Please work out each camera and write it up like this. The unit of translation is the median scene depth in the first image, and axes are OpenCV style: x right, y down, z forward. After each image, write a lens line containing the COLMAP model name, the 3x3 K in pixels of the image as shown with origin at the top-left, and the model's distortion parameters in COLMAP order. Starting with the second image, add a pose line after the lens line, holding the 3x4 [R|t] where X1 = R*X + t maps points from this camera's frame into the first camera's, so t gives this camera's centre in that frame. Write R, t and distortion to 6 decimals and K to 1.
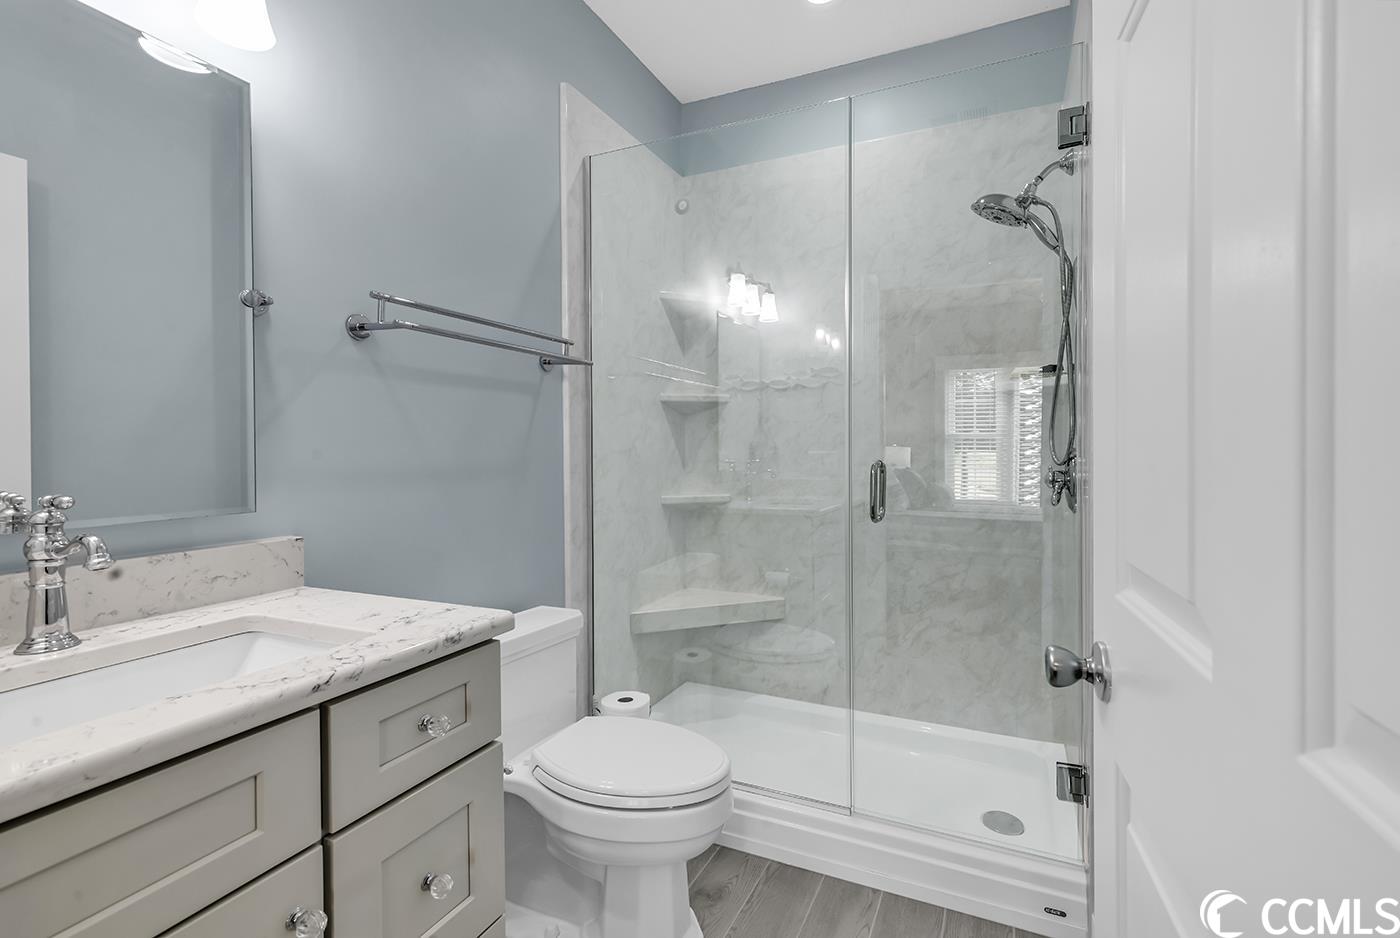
lens RADIAL K [[635.8, 0, 702.9], [0, 635.8, 463.4], [0, 0, 1]] dist [0.008538, -0.002688]
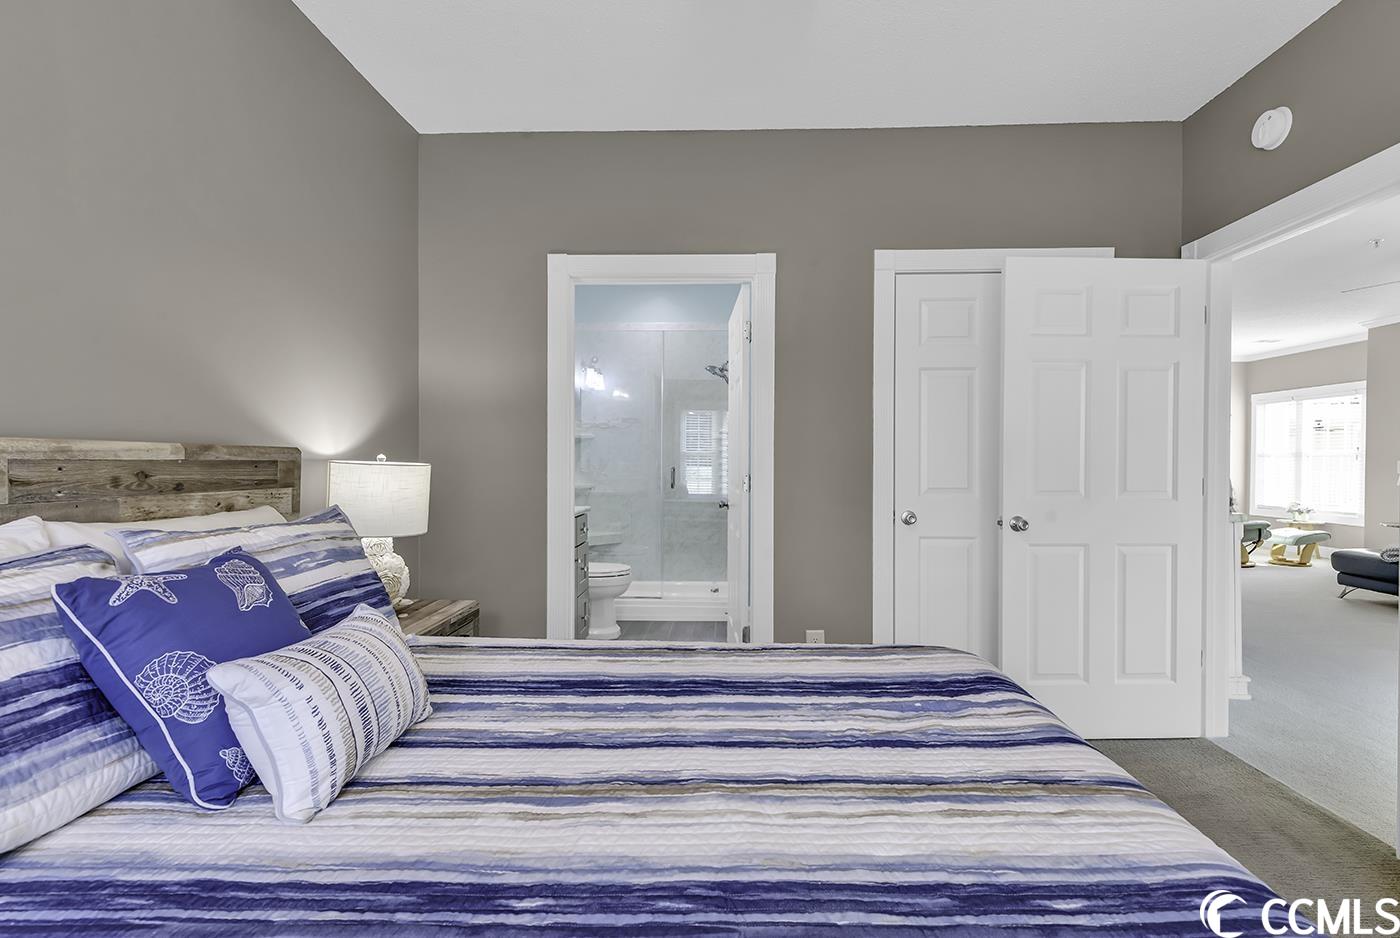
lens RADIAL K [[635.8, 0, 691.6], [0, 635.8, 468.9], [0, 0, 1]] dist [0.008538, -0.002688]
pose [[0.921006, 0.002913, 0.389537, -0.644629], [0.002108, 0.999920, -0.012461, 0.039968], [-0.389543, 0.012298, 0.920926, -1.384418]]
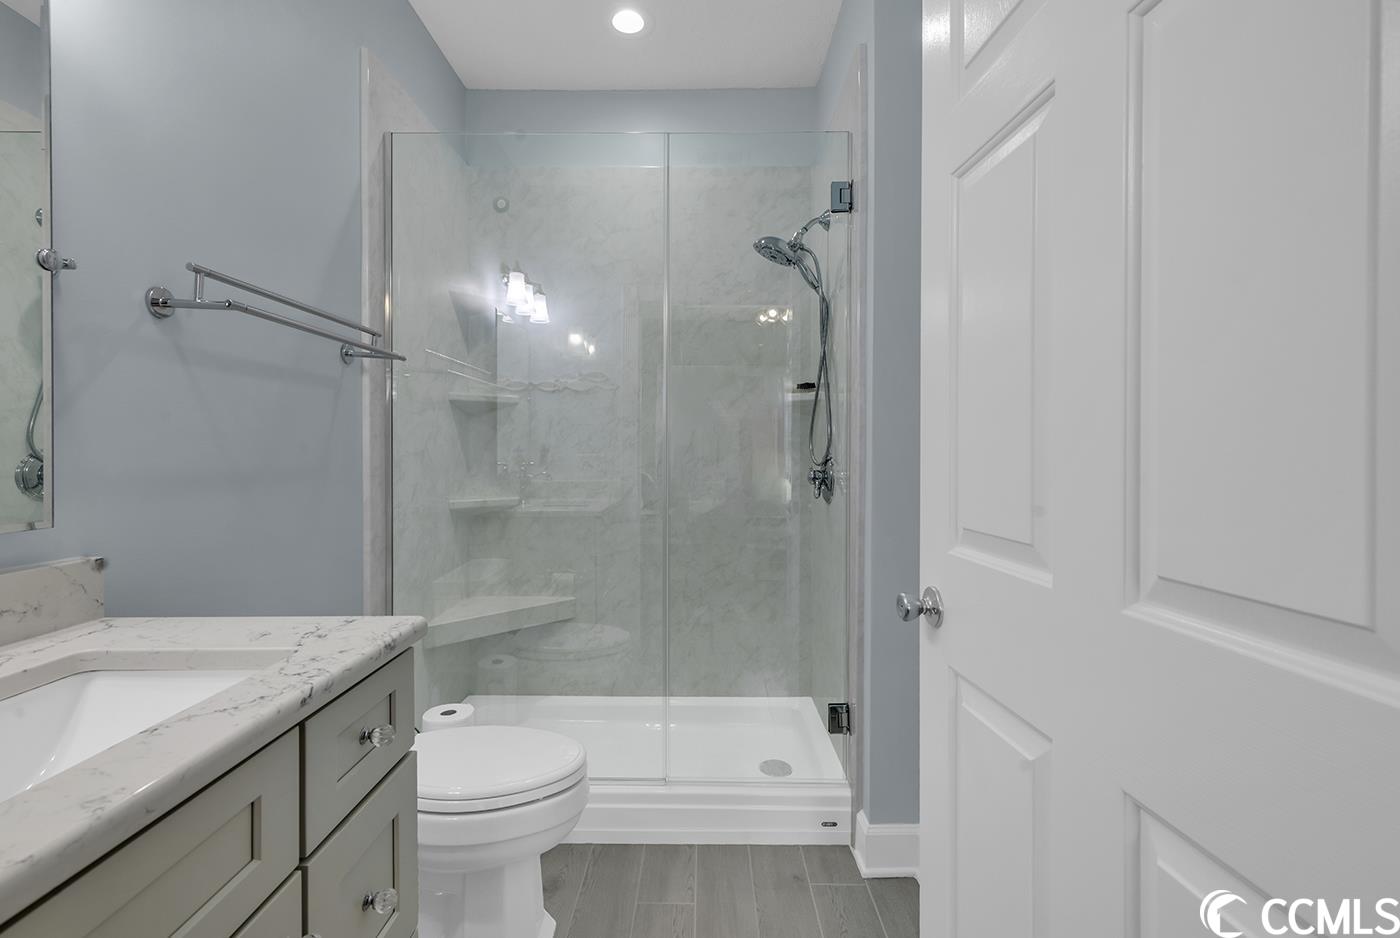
lens RADIAL K [[657.6, 0, 686.8], [0, 657.6, 467.4], [0, 0, 1]] dist [0.008740, -0.001097]
pose [[0.911959, -0.005517, 0.410244, -0.189525], [0.005062, 0.999985, 0.002194, 0.002007], [-0.410250, 0.000076, 0.911973, -0.048893]]
